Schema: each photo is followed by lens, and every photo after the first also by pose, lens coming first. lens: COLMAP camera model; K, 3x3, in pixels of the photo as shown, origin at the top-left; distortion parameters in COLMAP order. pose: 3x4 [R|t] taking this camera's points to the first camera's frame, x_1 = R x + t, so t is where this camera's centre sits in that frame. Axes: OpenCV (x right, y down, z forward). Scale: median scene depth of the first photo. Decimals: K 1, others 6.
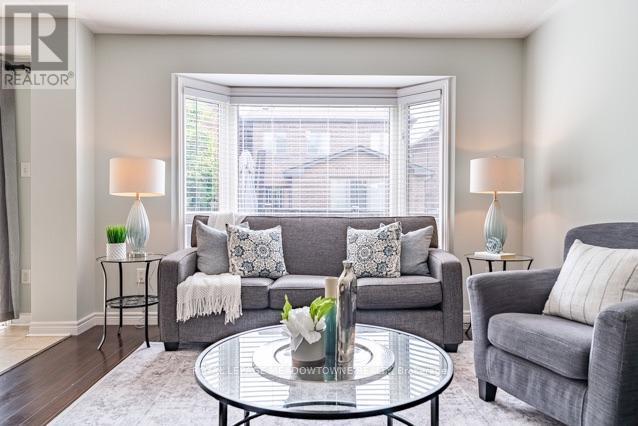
lens RADIAL K [[454.6, 0, 319.9], [0, 454.6, 210.8], [0, 0, 1]] dist [0.005929, 0.000566]
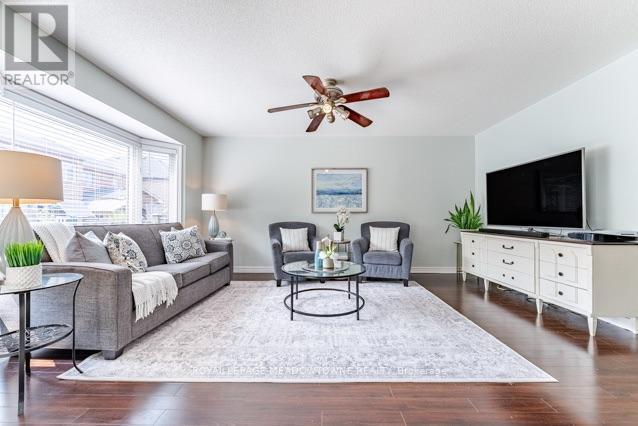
lens RADIAL K [[256.5, 0, 323.8], [0, 256.5, 215.1], [0, 0, 1]] dist [-0.003370, 0.000073]
pose [[0.028581, 0.004204, 0.999583, -1.017558], [0.013428, 0.999899, -0.004590, -0.007319], [-0.999501, 0.013554, 0.028522, 0.579626]]
